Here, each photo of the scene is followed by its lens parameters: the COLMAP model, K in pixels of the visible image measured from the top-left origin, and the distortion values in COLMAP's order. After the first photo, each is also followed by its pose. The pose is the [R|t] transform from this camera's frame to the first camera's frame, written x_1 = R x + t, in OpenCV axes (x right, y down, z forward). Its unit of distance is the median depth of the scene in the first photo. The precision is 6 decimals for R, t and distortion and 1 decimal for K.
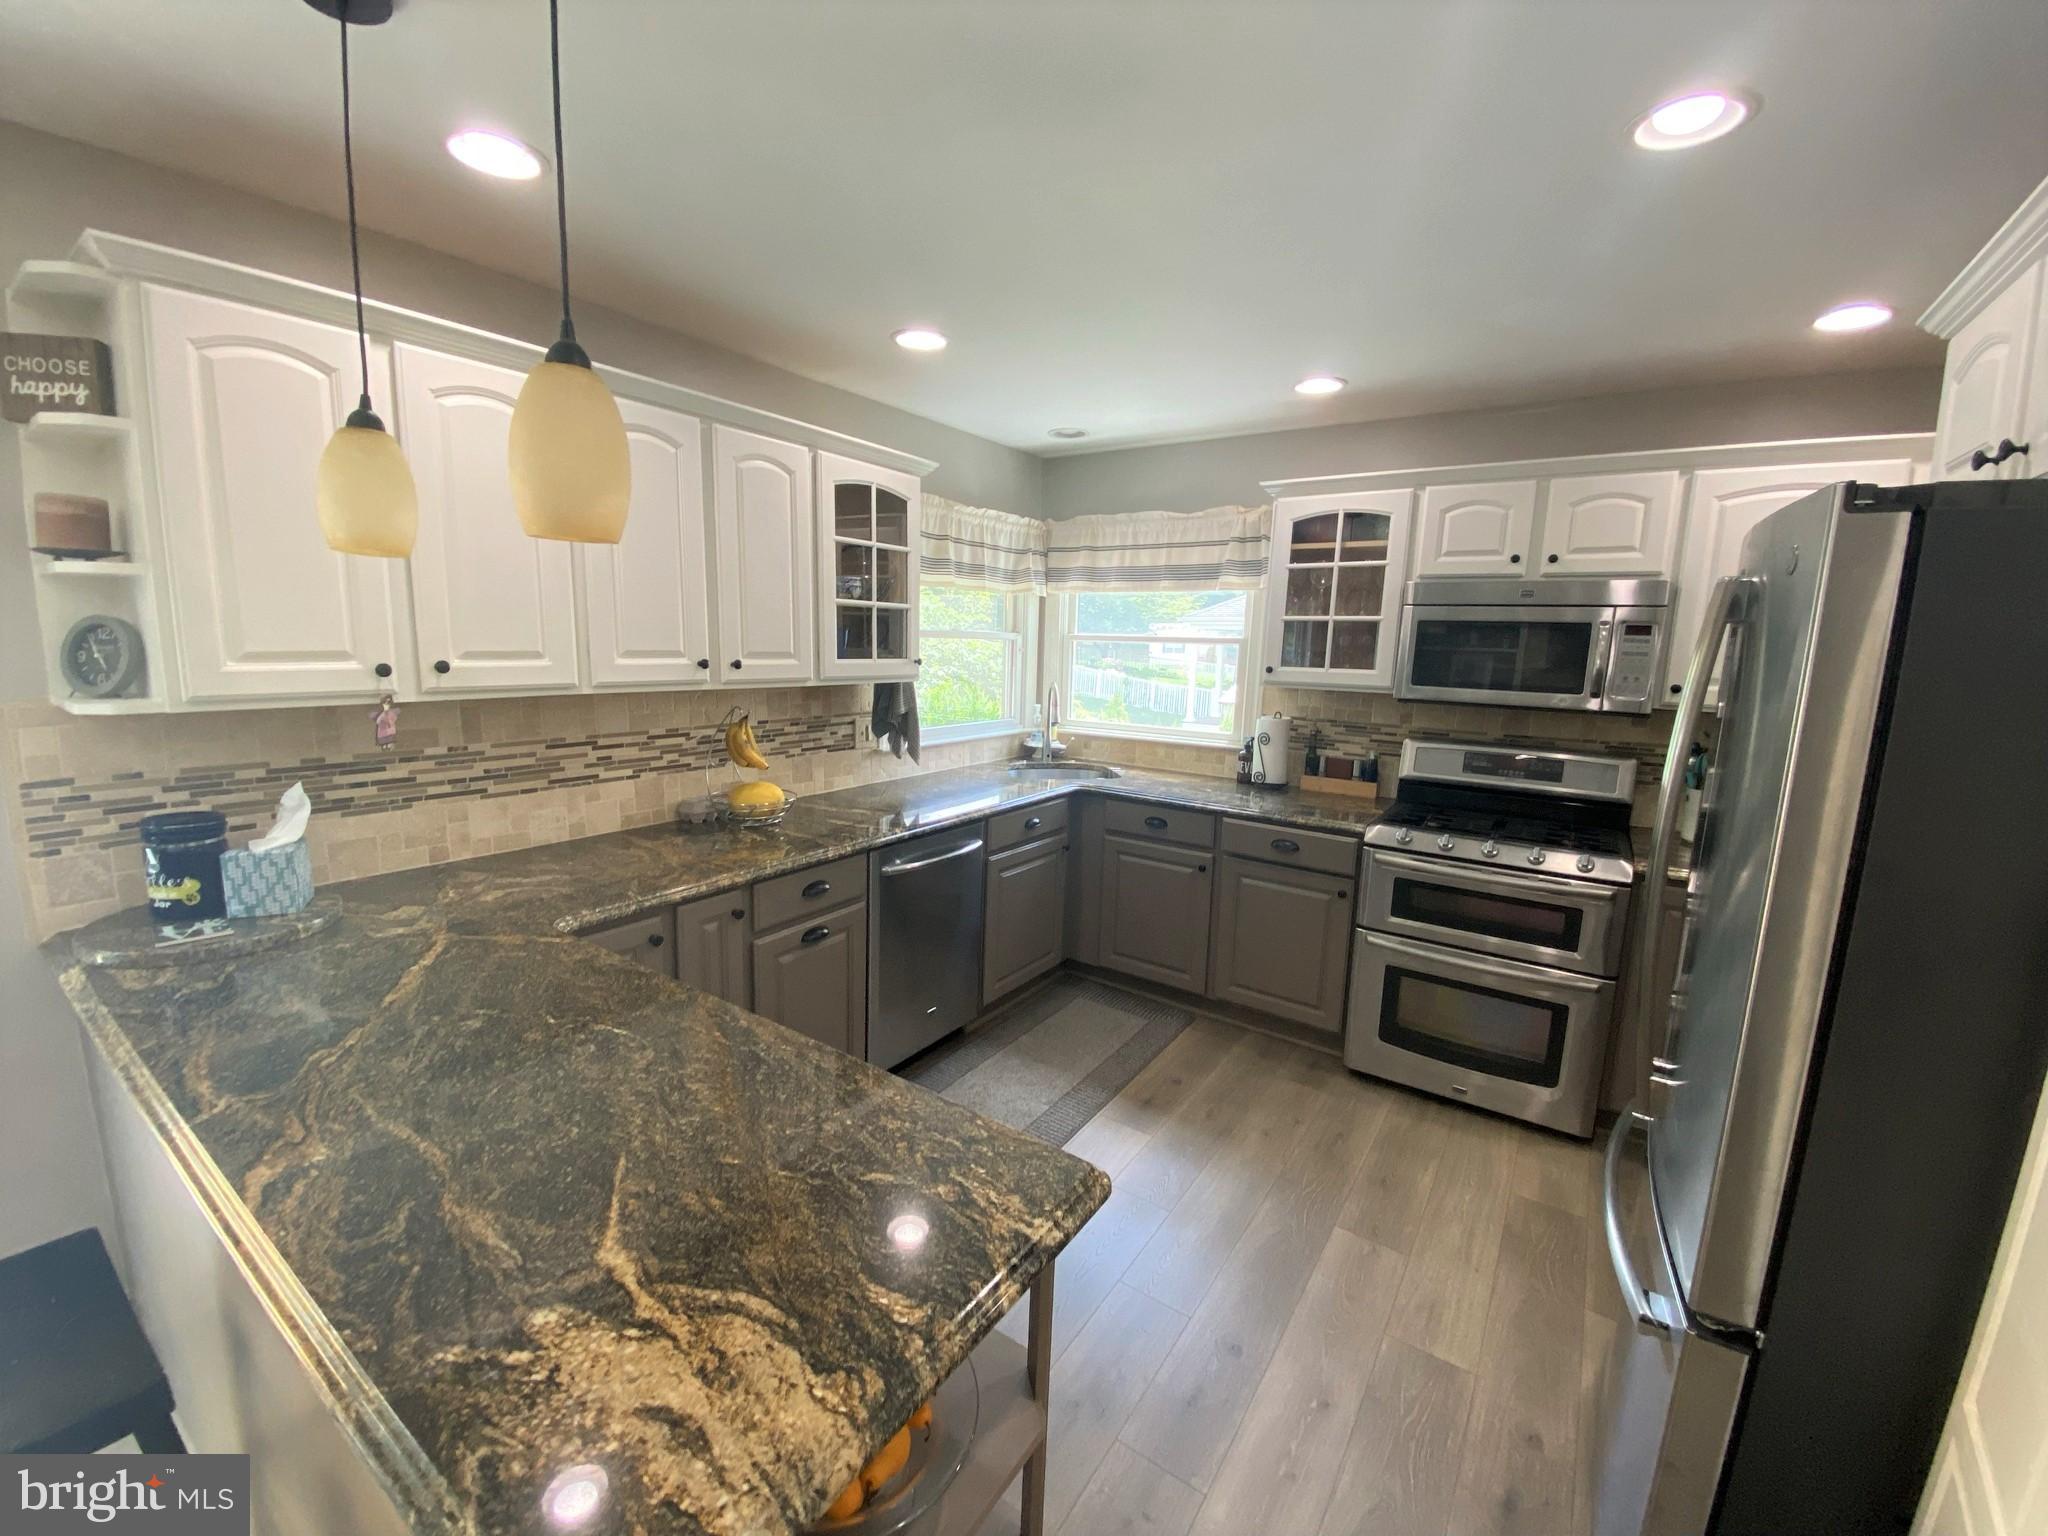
lens RADIAL K [[820.3, 0, 1013.4], [0, 820.3, 777.3], [0, 0, 1]] dist [0.001211, -0.016013]
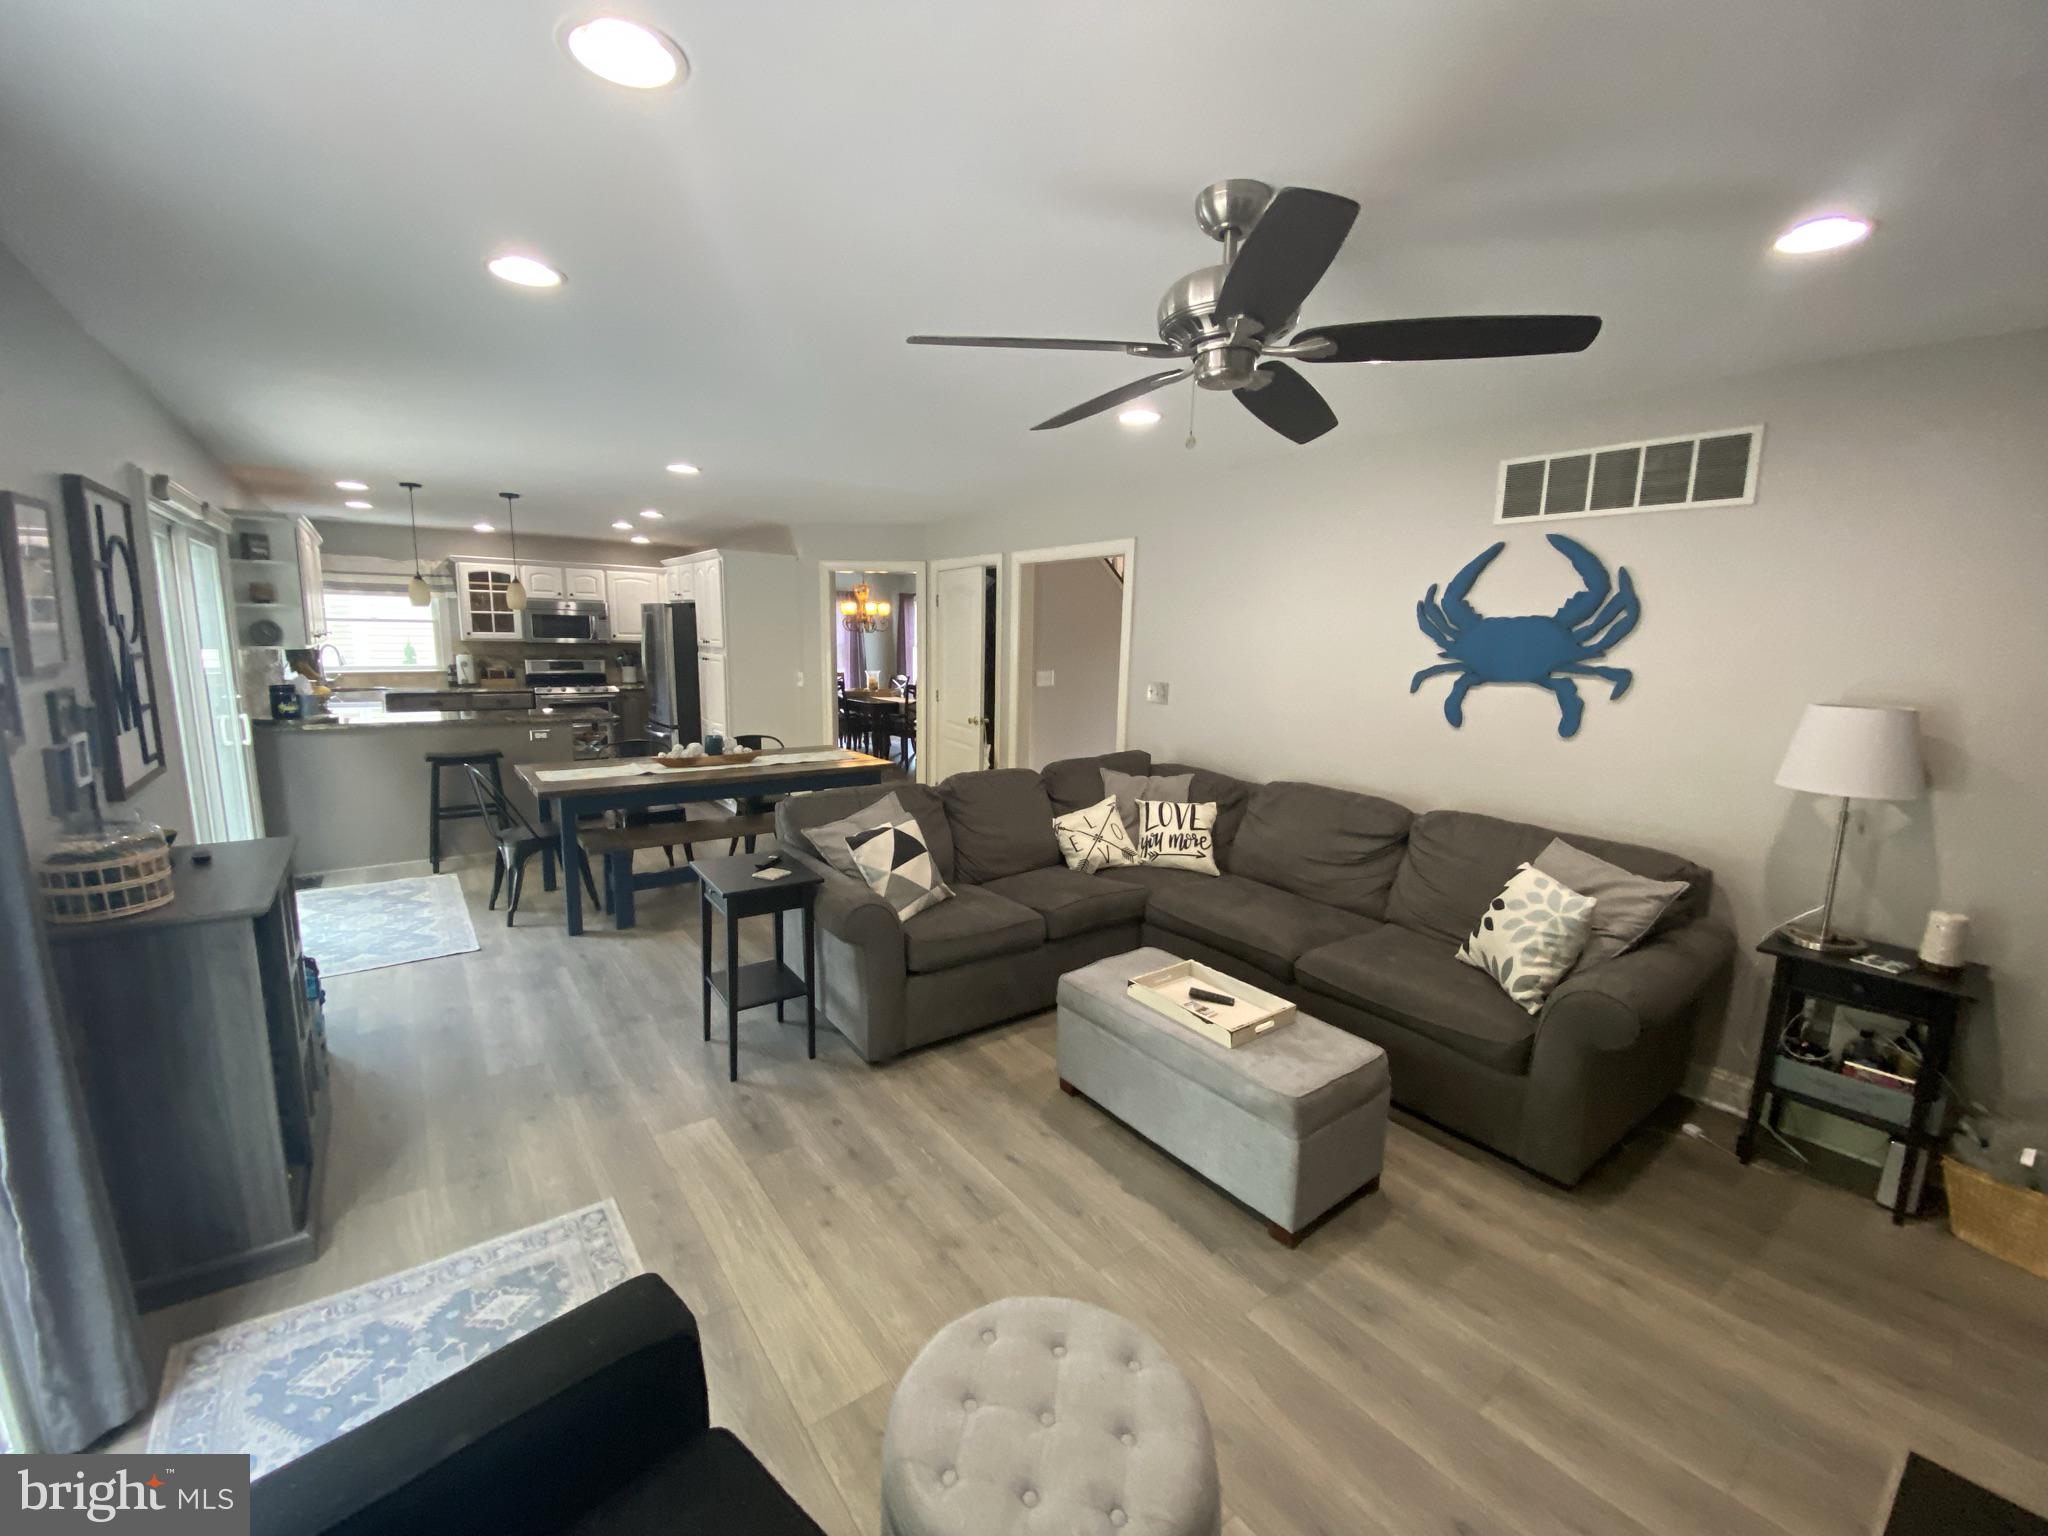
lens RADIAL K [[820.3, 0, 1013.4], [0, 820.3, 777.3], [0, 0, 1]] dist [0.001211, -0.016013]
pose [[0.317635, -0.184916, 0.930008, -2.053741], [0.149166, 0.978333, 0.143578, 0.240746], [-0.936407, 0.093120, 0.338336, -1.746507]]
